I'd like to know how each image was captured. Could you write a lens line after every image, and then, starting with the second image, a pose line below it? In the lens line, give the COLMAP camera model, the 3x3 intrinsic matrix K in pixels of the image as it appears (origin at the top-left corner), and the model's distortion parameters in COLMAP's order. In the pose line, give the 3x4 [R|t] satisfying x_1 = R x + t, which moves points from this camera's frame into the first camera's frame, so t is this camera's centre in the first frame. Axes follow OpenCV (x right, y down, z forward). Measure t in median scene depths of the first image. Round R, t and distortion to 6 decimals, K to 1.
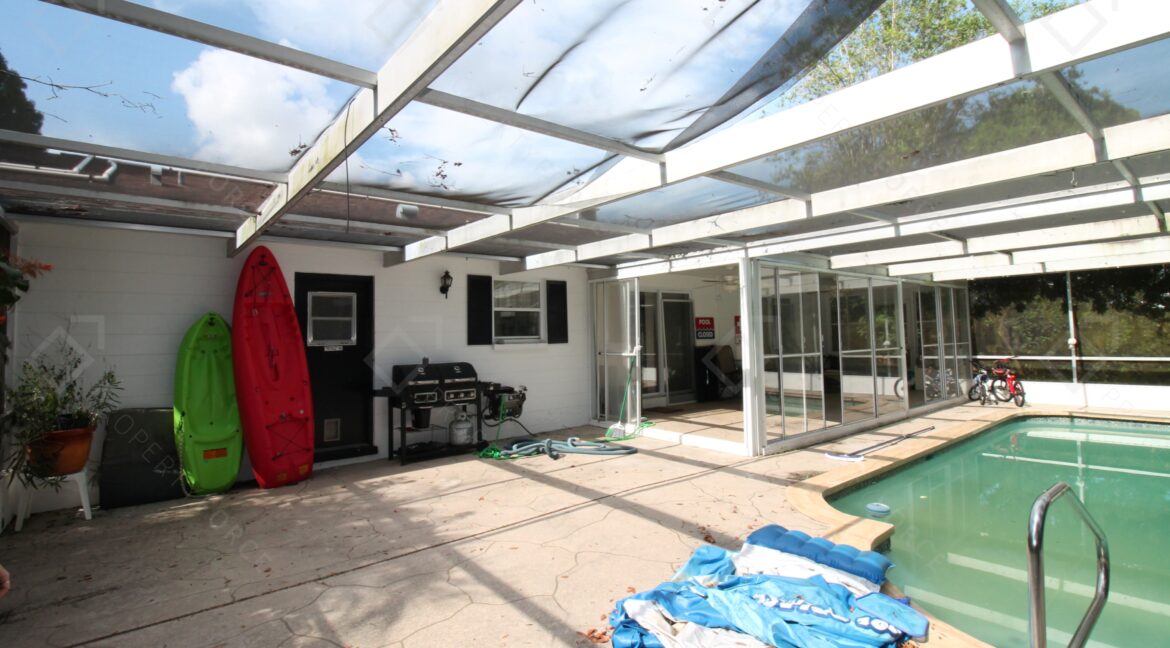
lens RADIAL K [[547.6, 0, 594.5], [0, 547.6, 309.3], [0, 0, 1]] dist [-0.001575, -0.012729]
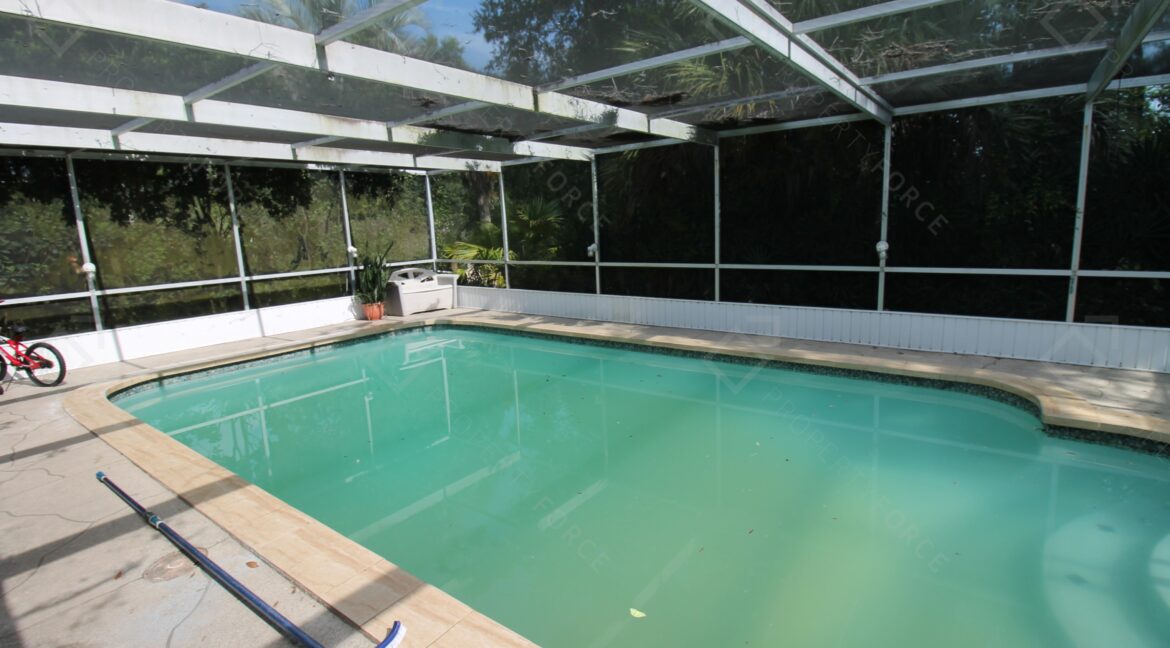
lens RADIAL K [[547.6, 0, 594.5], [0, 547.6, 309.3], [0, 0, 1]] dist [-0.001575, -0.012729]
pose [[-0.247562, -0.122418, 0.961107, 0.182572], [-0.003309, 0.992087, 0.125512, 0.043396], [-0.968866, 0.027892, -0.246008, 1.004472]]
